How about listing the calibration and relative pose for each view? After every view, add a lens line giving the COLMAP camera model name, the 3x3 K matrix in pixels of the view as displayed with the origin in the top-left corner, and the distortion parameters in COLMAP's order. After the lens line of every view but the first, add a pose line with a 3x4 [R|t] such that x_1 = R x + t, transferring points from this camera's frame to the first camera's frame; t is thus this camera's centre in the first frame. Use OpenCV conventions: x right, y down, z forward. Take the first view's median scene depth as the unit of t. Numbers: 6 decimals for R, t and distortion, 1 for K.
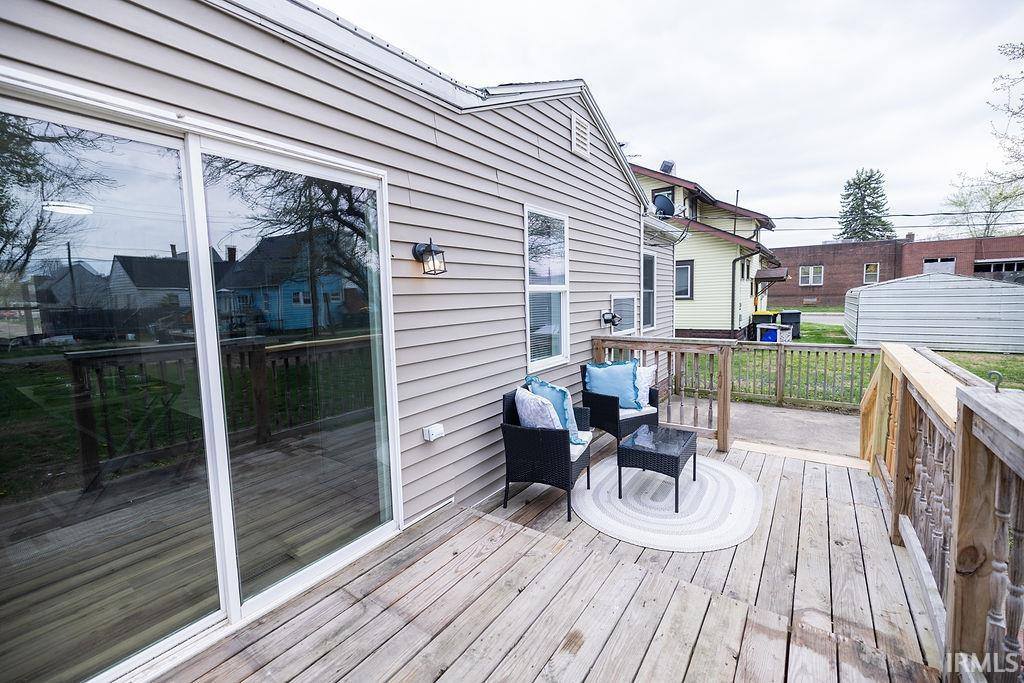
lens RADIAL K [[425.8, 0, 503.3], [0, 425.8, 335.2], [0, 0, 1]] dist [0.003283, 0.000320]
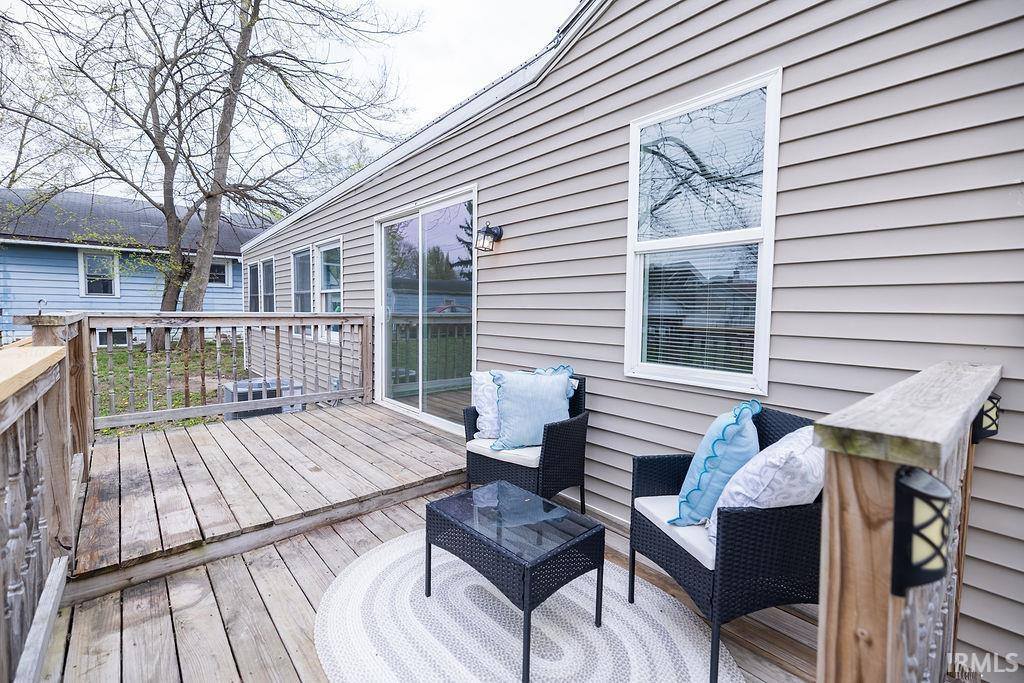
lens RADIAL K [[449.6, 0, 512.0], [0, 449.6, 341.5], [0, 0, 1]] dist [0.000219, -0.000406]
pose [[-0.223326, 0.084092, -0.971110, 1.418314], [-0.098599, 0.989213, 0.108334, -0.037200], [0.969744, 0.119944, -0.212625, 1.757944]]
